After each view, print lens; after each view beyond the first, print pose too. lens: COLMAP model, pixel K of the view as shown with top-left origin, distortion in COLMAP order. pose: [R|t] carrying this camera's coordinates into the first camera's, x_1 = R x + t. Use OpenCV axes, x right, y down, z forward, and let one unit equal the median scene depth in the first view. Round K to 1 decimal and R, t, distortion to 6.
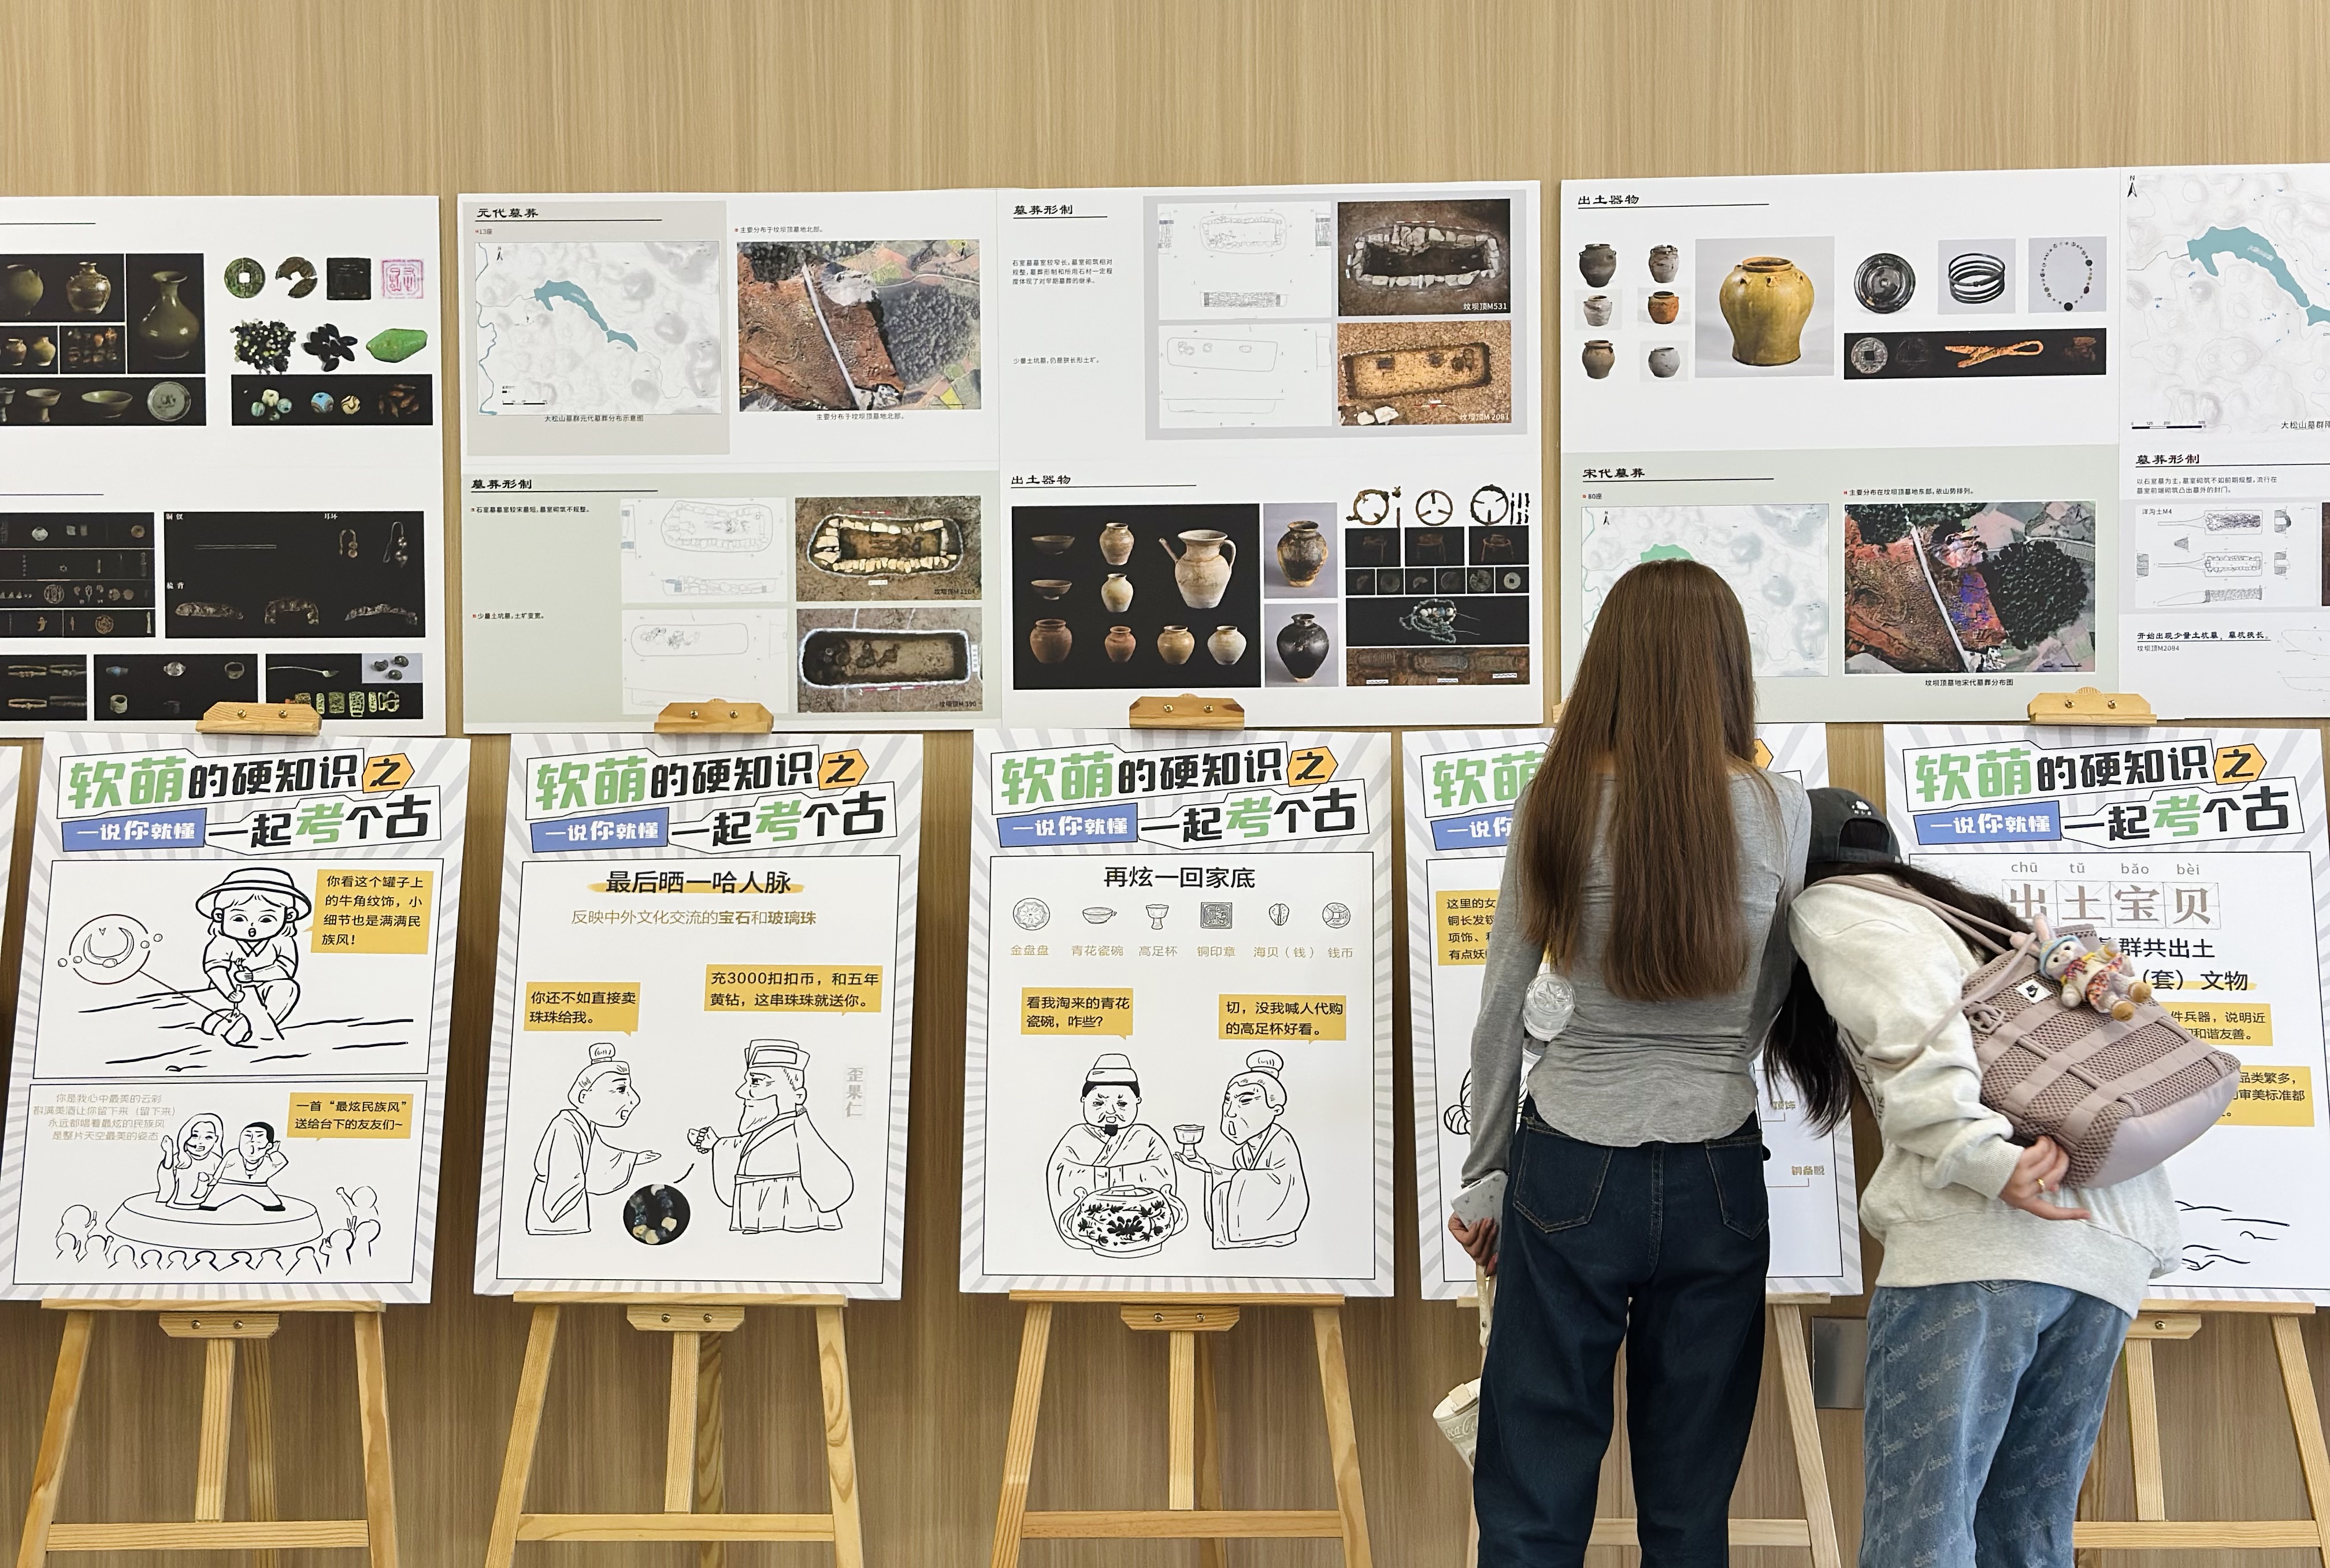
lens RADIAL K [[3233.5, 0, 1165.4], [0, 3233.5, 781.9], [0, 0, 1]] dist [-0.037200, 0.000000]
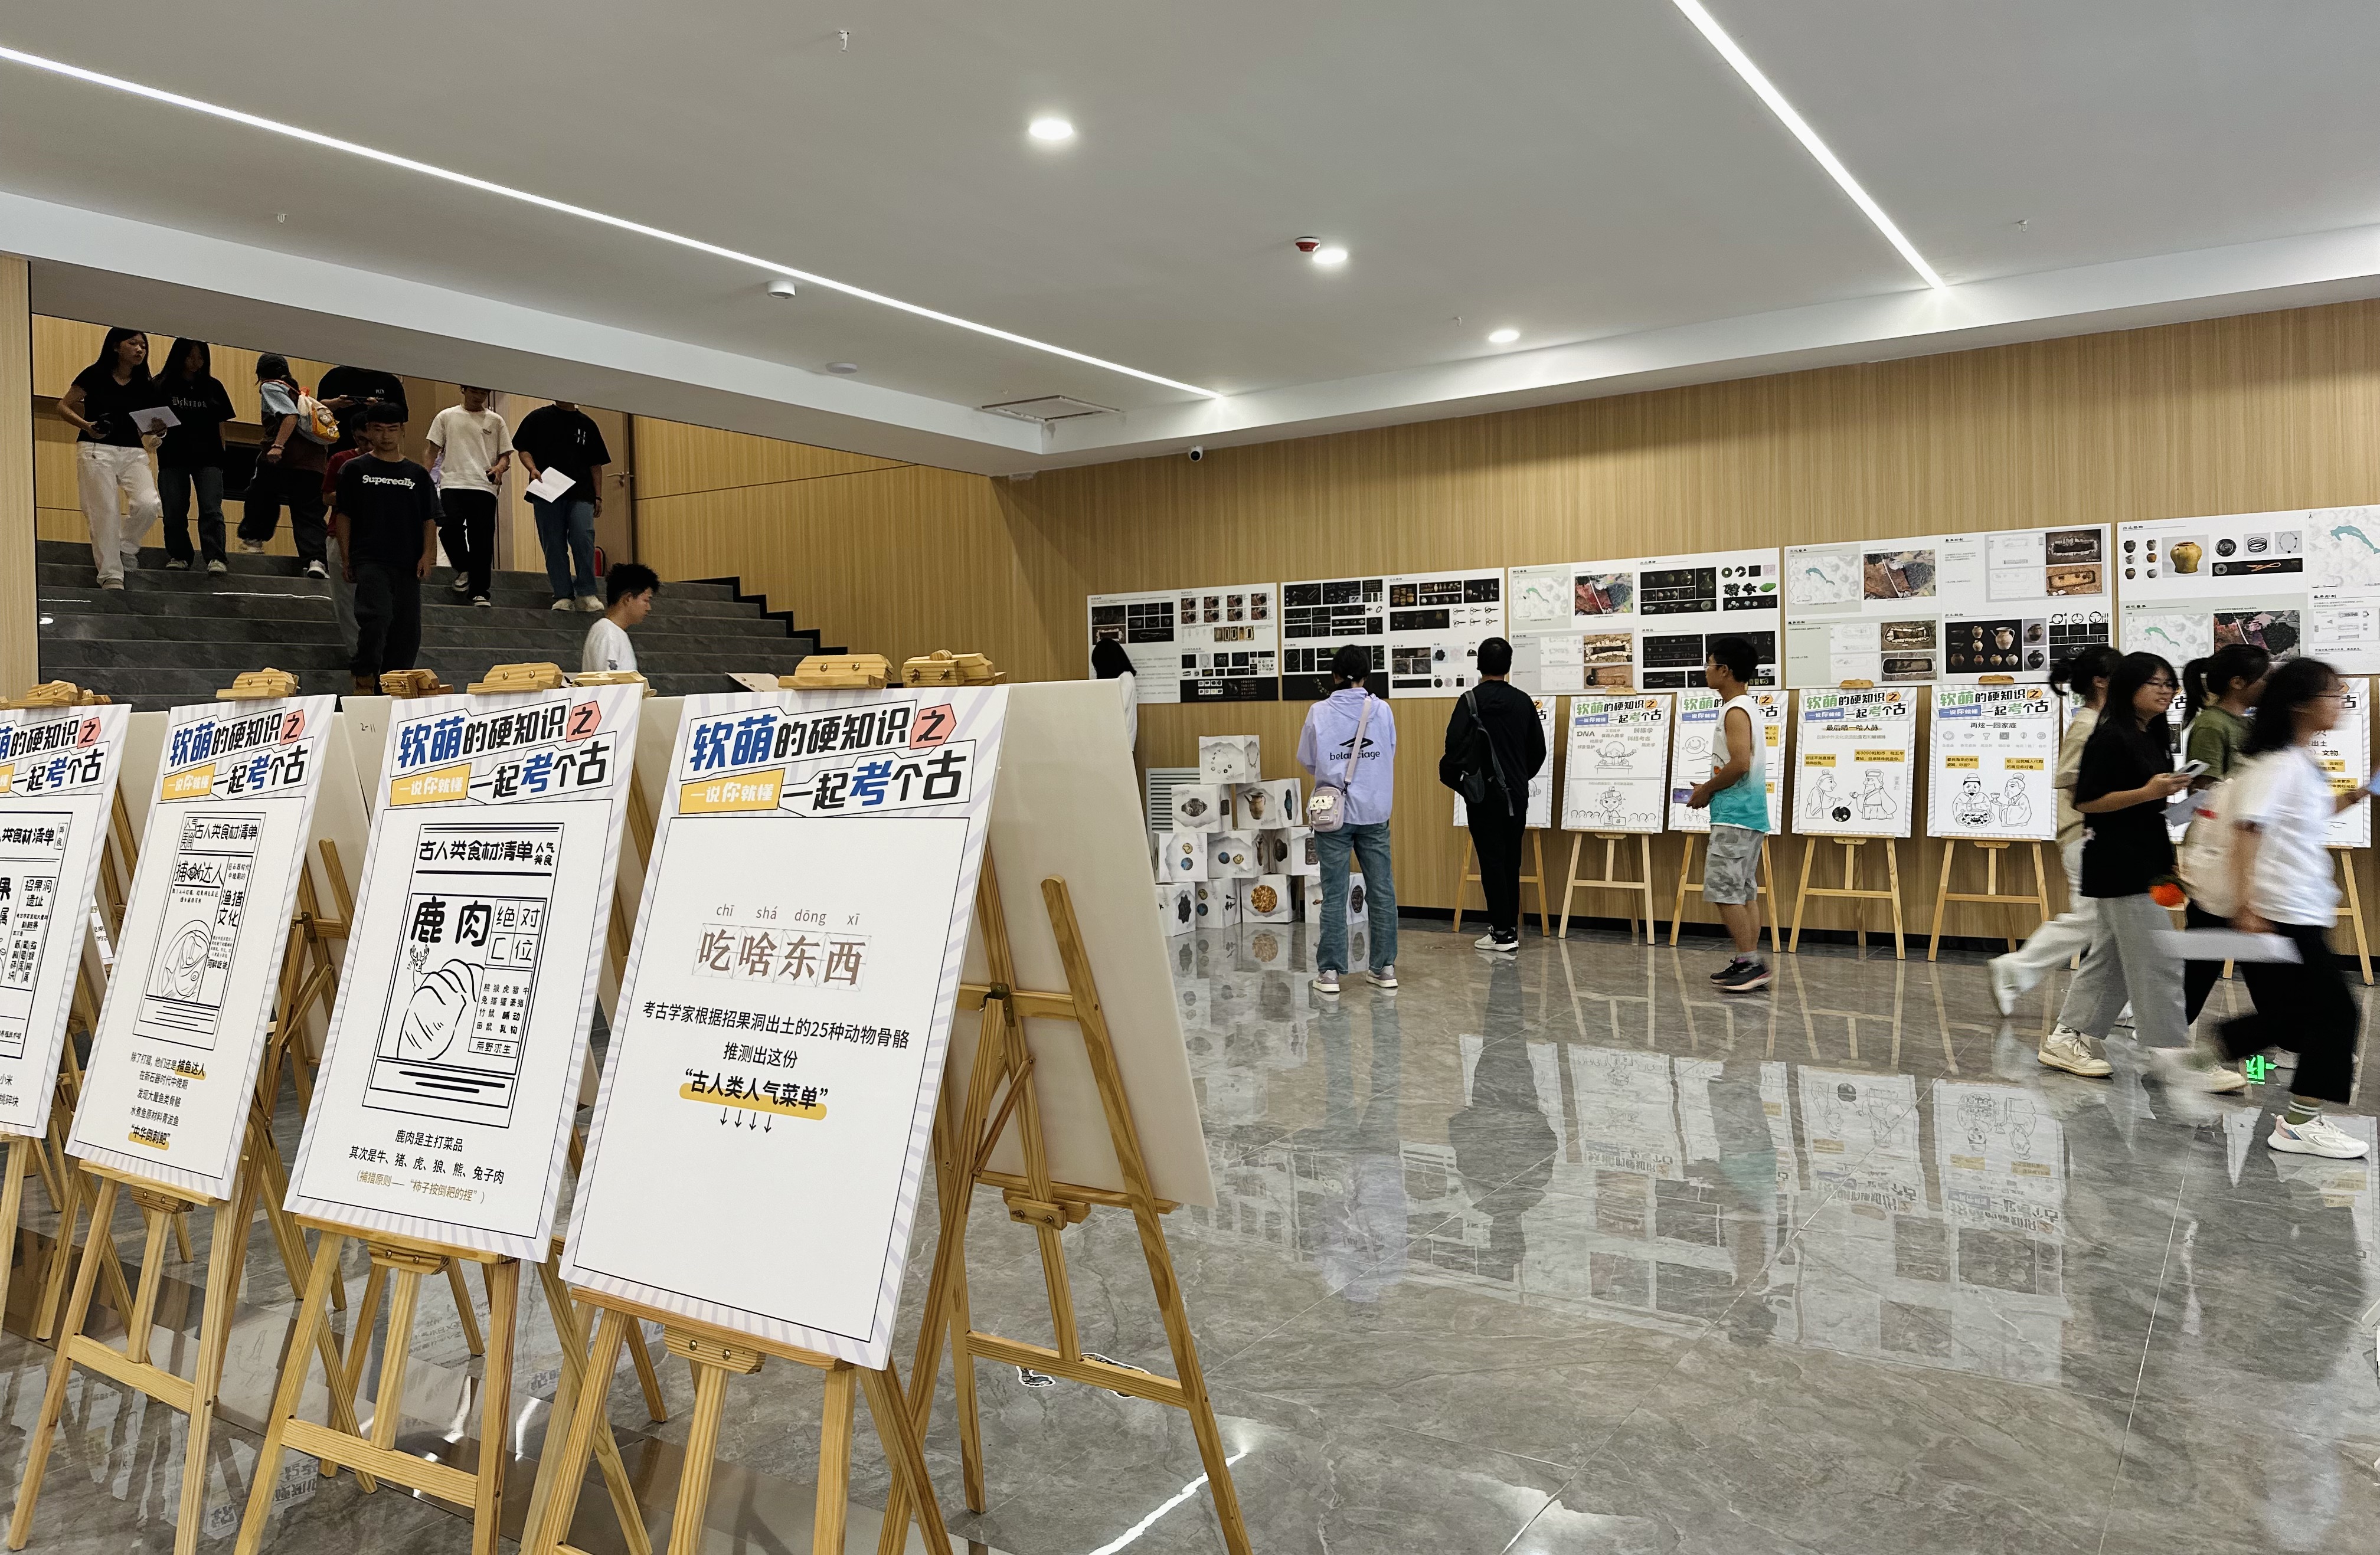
lens RADIAL K [[1706.1, 0, 1183.0], [0, 1706.1, 770.2], [0, 0, 1]] dist [-0.001951, -0.004283]
pose [[0.873416, 0.003901, -0.486960, 0.139612], [0.018012, 0.999025, 0.040309, -0.013557], [0.486642, -0.043977, 0.872494, -1.097575]]
